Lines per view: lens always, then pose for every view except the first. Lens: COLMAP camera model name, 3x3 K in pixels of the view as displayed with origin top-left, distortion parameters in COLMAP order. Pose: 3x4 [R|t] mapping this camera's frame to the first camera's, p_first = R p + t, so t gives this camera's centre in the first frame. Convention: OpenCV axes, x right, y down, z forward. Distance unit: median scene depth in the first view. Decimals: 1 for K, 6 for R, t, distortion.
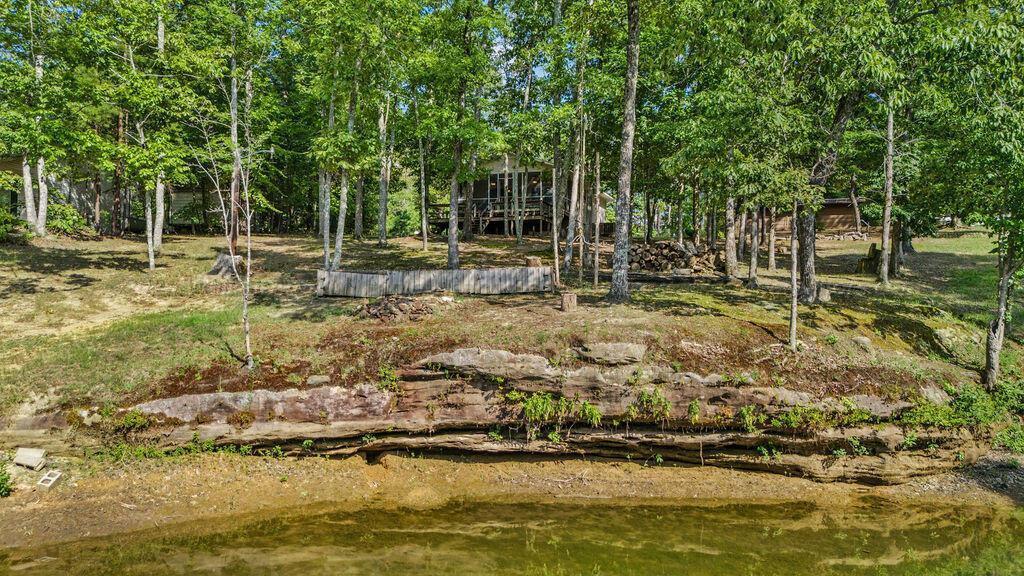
lens RADIAL K [[738.4, 0, 511.9], [0, 738.4, 294.4], [0, 0, 1]] dist [0.010075, -0.007542]
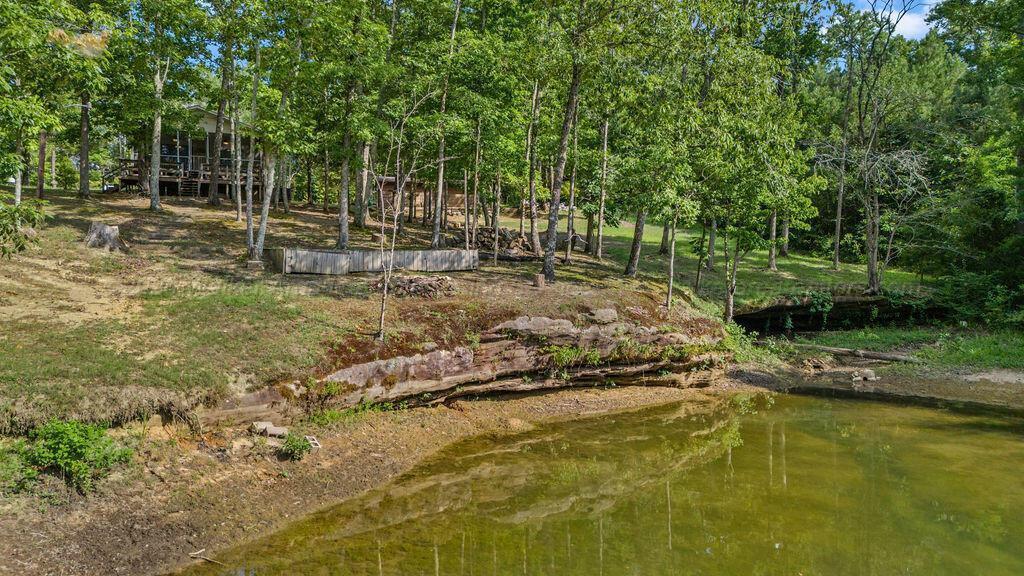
lens RADIAL K [[738.4, 0, 512.0], [0, 738.4, 283.0], [0, 0, 1]] dist [0.010075, -0.007542]
pose [[0.798137, -0.010357, 0.602387, -0.911880], [-0.014750, 0.999217, 0.036723, -0.040629], [-0.602296, -0.038195, 0.797359, -0.088650]]
